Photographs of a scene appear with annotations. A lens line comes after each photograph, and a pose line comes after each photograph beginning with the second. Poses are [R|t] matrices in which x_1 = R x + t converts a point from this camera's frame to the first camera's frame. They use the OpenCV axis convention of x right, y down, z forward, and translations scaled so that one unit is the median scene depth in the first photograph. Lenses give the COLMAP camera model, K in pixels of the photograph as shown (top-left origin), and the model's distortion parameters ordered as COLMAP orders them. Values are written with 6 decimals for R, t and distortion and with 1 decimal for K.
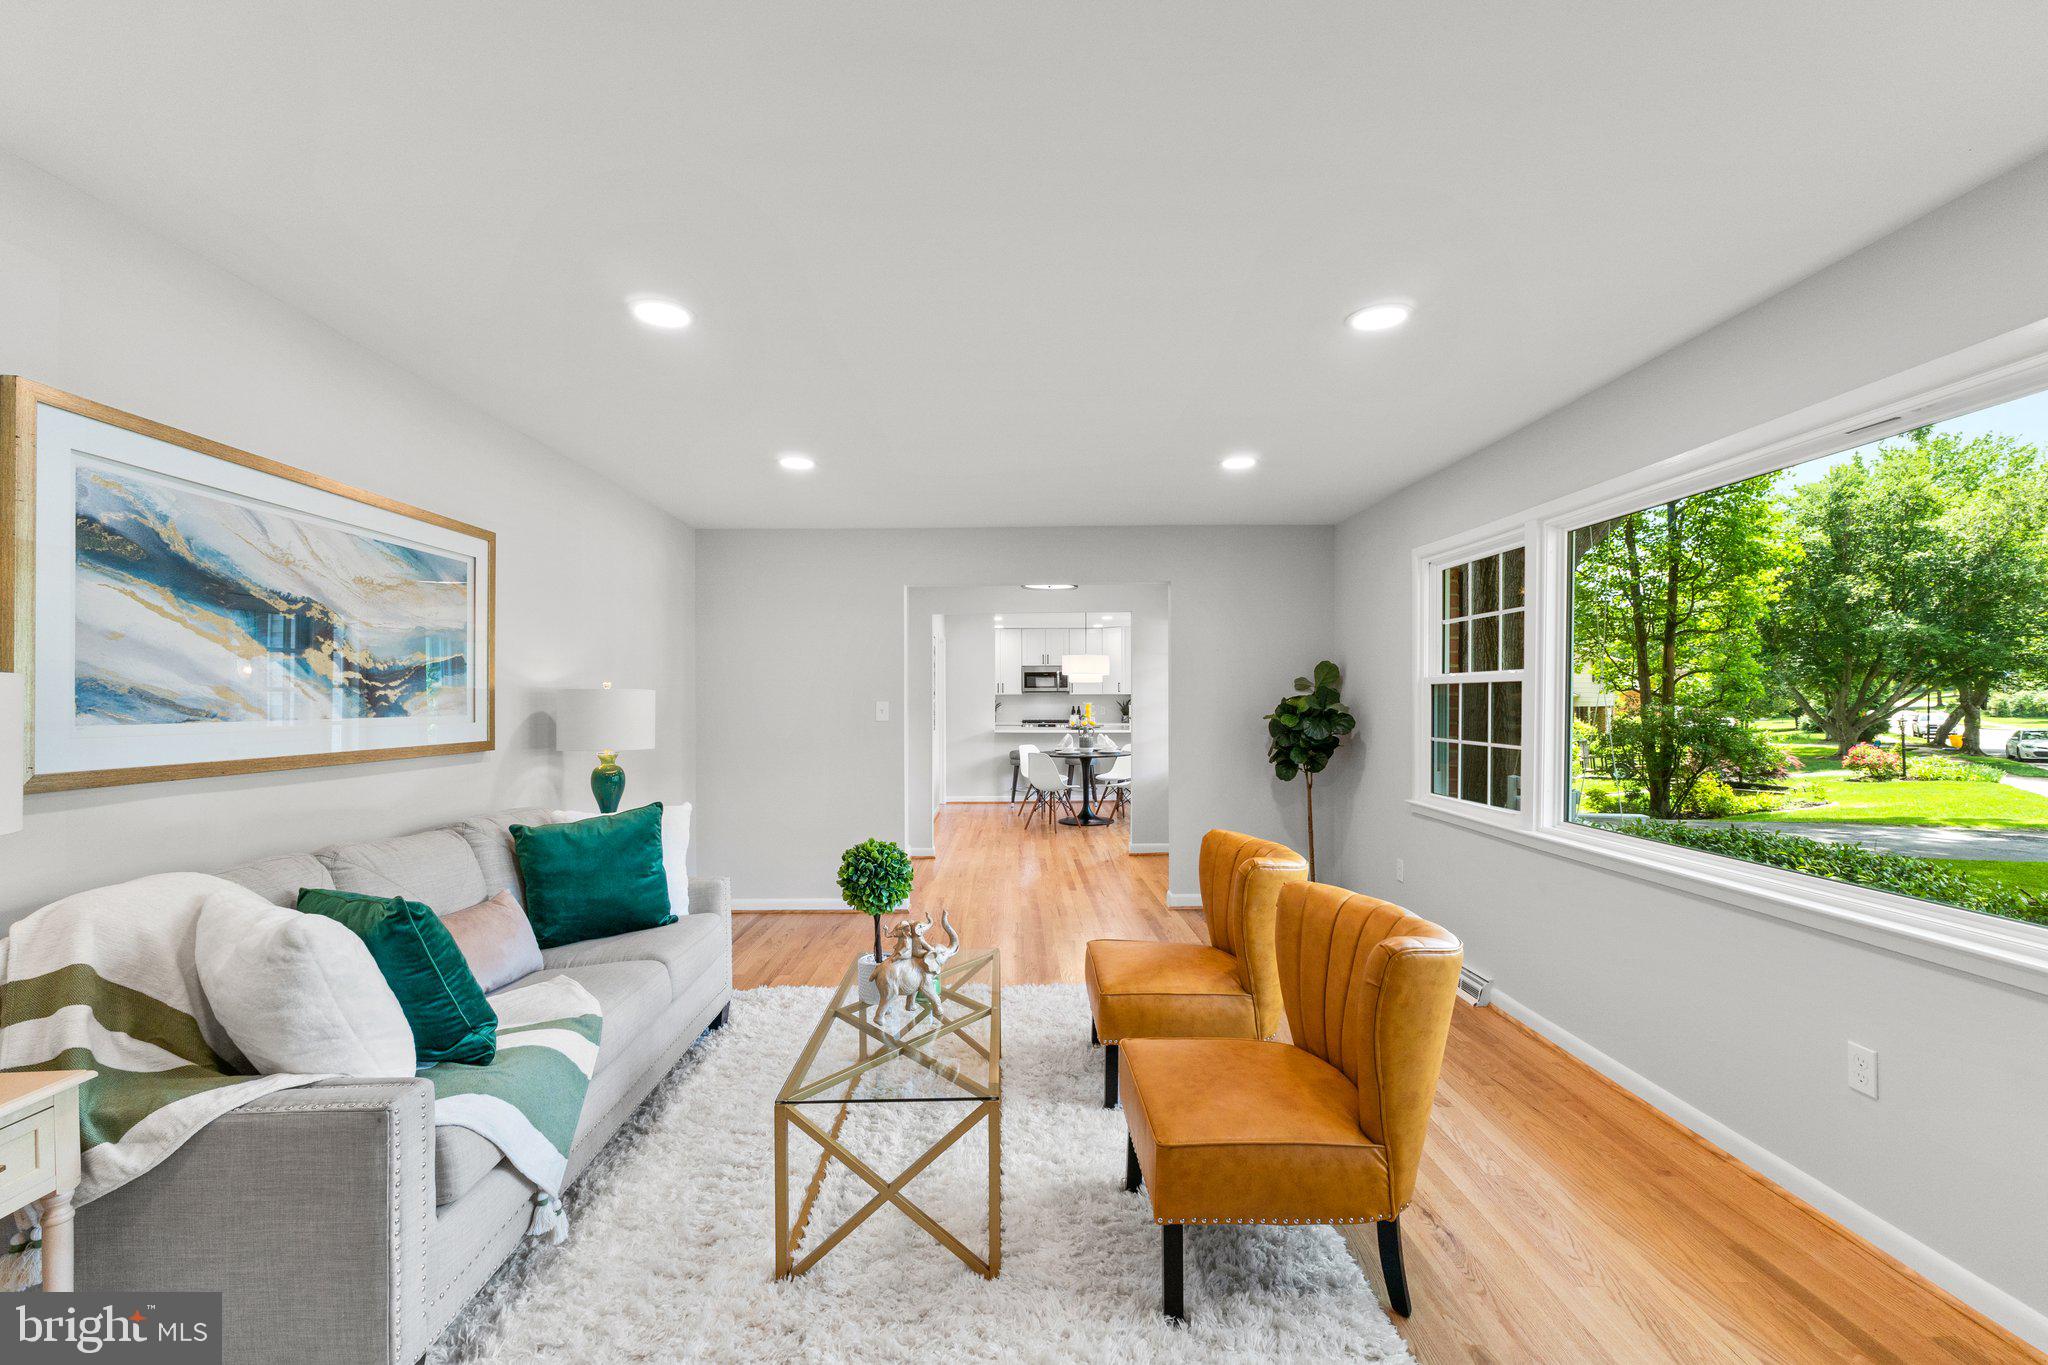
lens RADIAL K [[871.2, 0, 1020.6], [0, 871.2, 695.5], [0, 0, 1]] dist [0.003891, 0.000403]
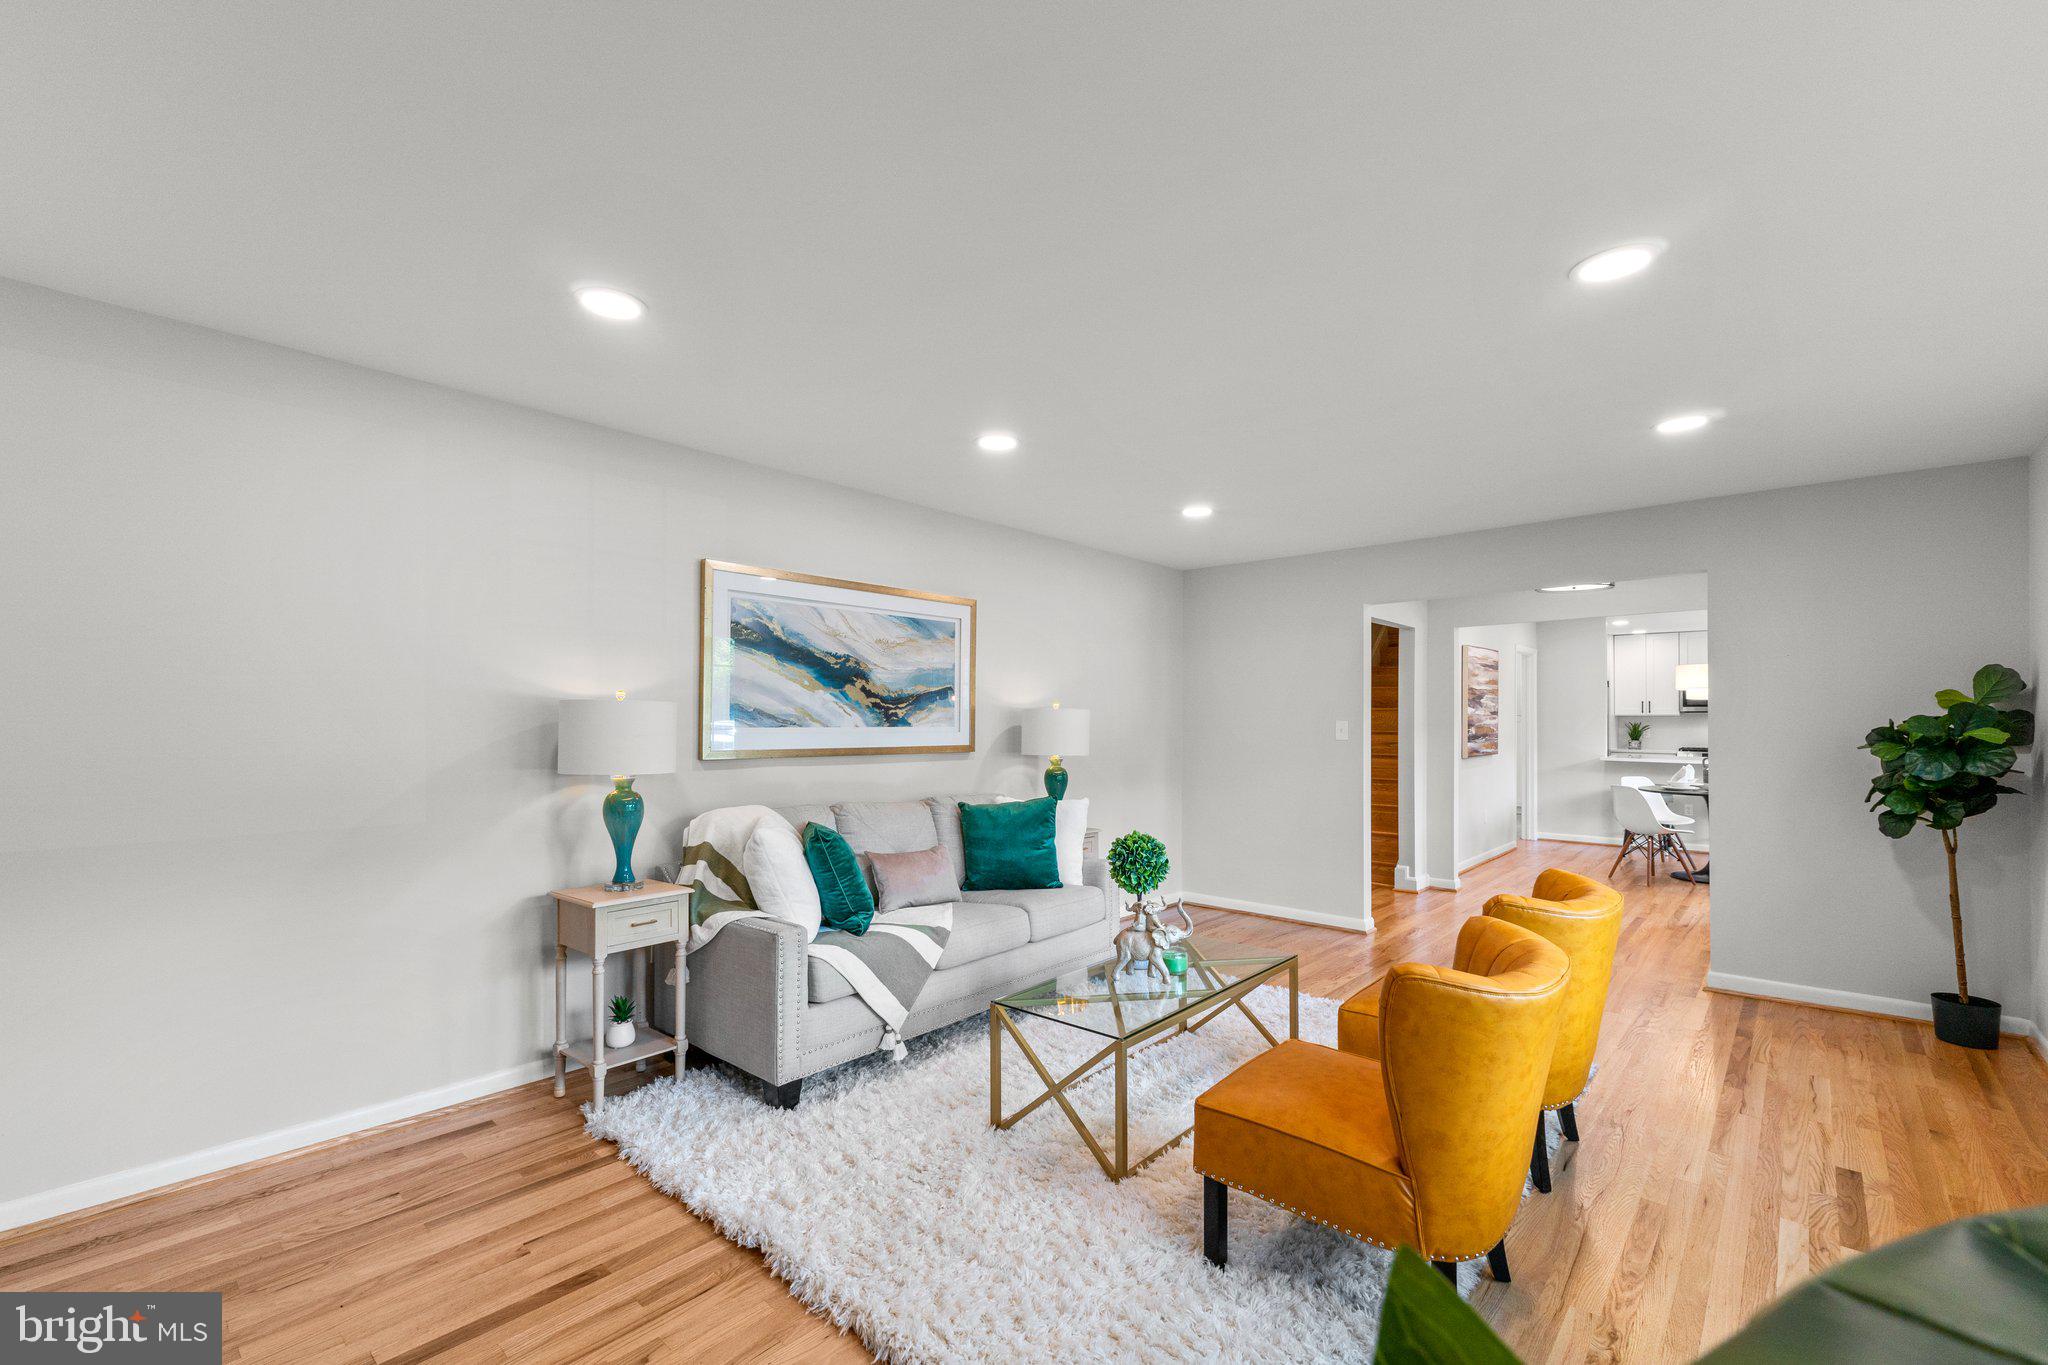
lens RADIAL K [[871.2, 0, 995.6], [0, 871.2, 700.7], [0, 0, 1]] dist [0.003891, 0.000403]
pose [[0.725189, -0.008217, -0.688501, 0.545519], [-0.003353, 0.999875, -0.015464, 0.001657], [0.688542, 0.013523, 0.725071, -0.018270]]
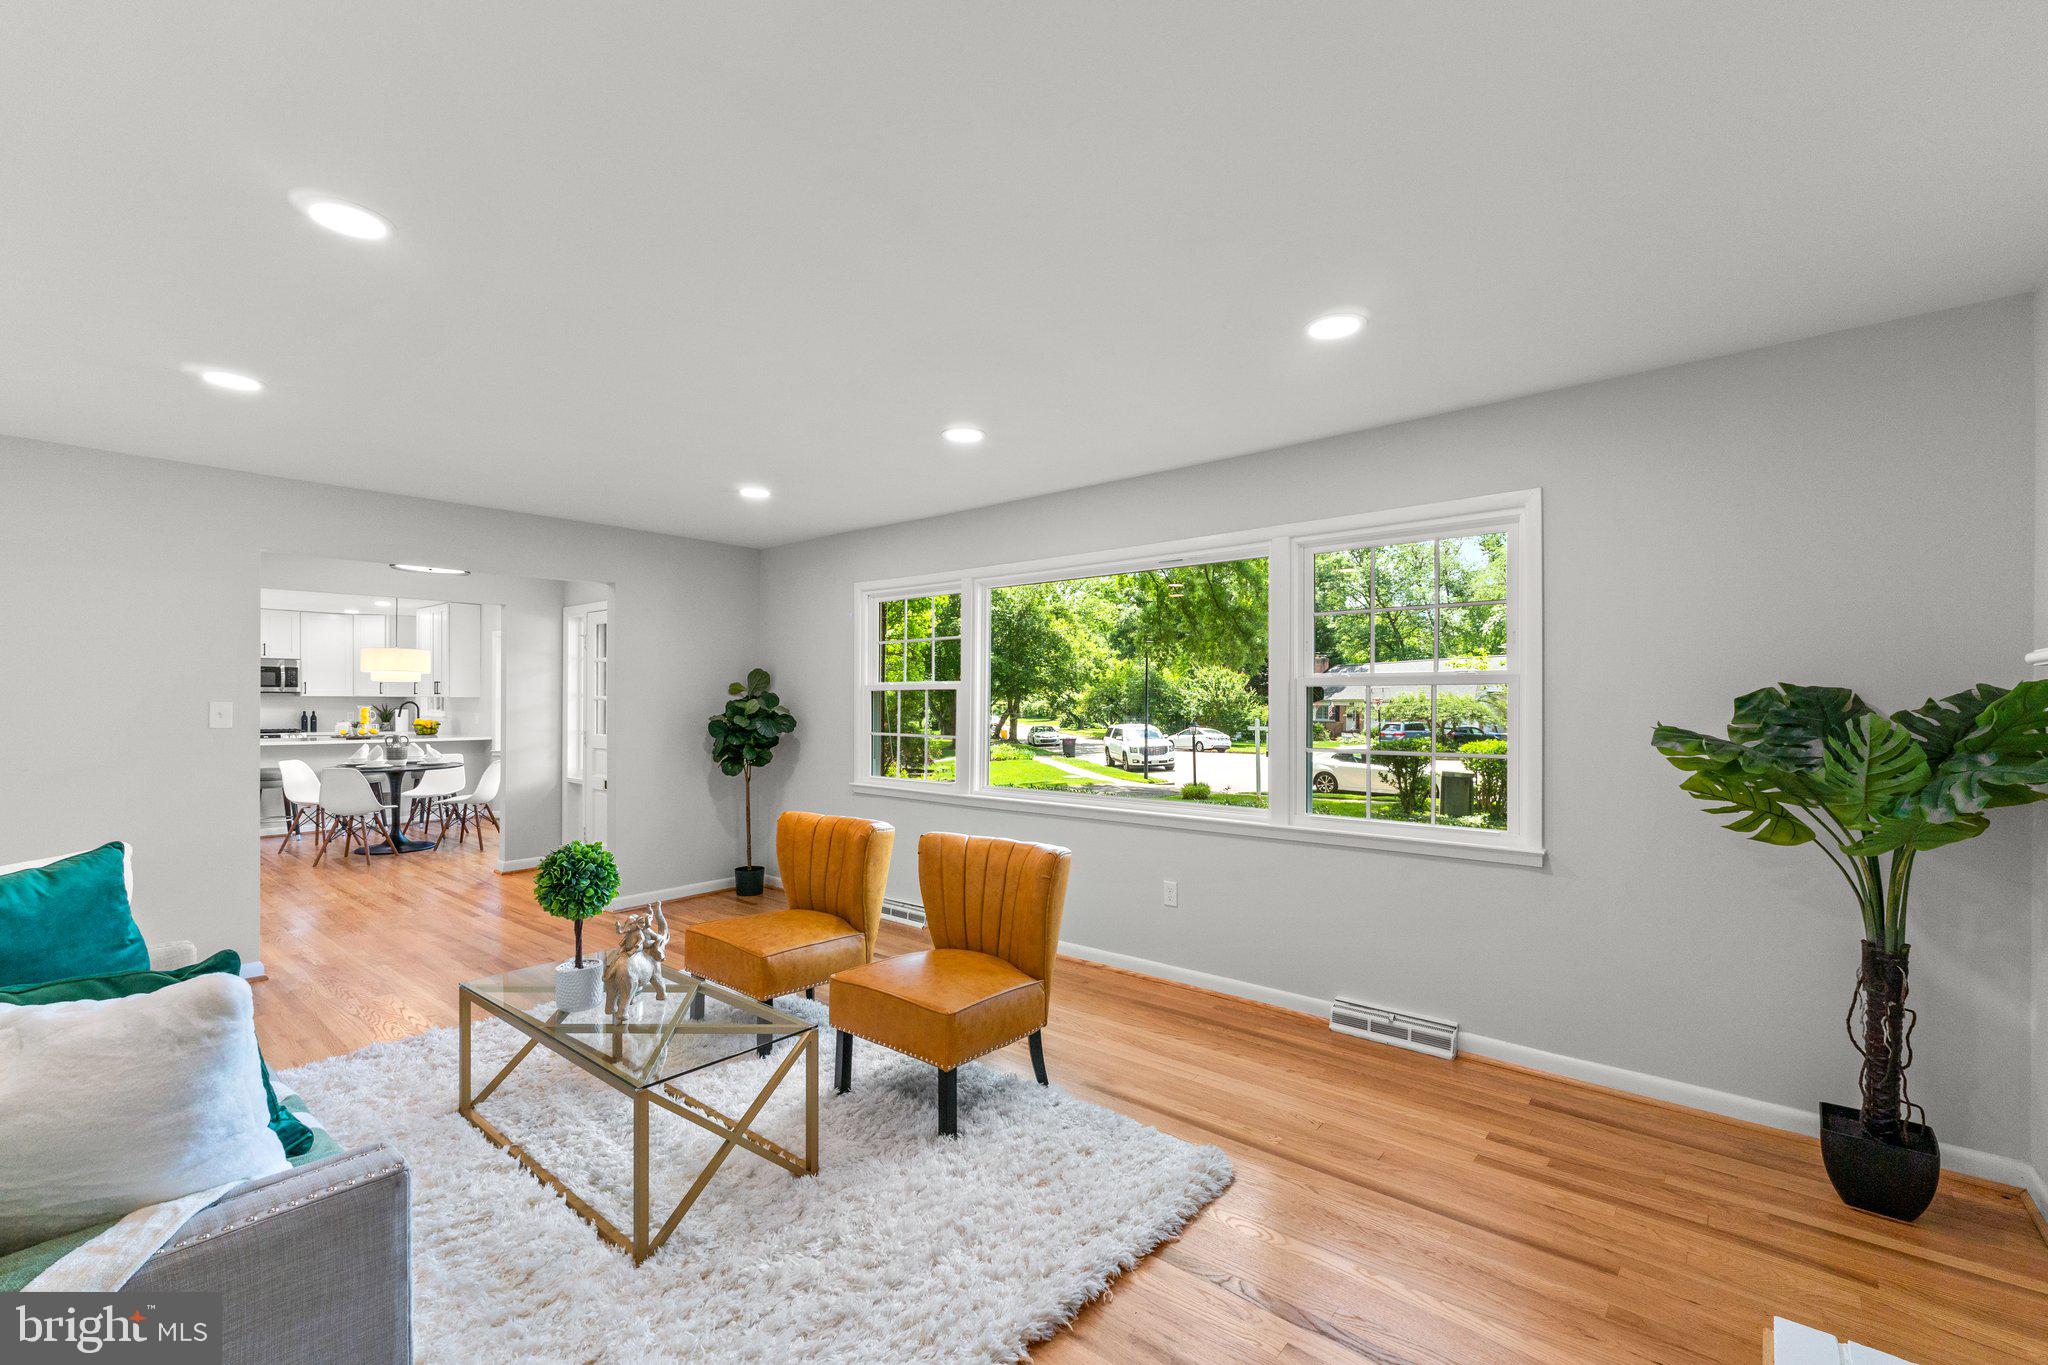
lens RADIAL K [[871.2, 0, 1031.8], [0, 871.2, 697.8], [0, 0, 1]] dist [0.003891, 0.000403]
pose [[0.648505, 0.010105, 0.761143, -0.597841], [-0.006613, 0.999949, -0.007641, 0.009977], [-0.761181, -0.000078, 0.648539, -0.011506]]
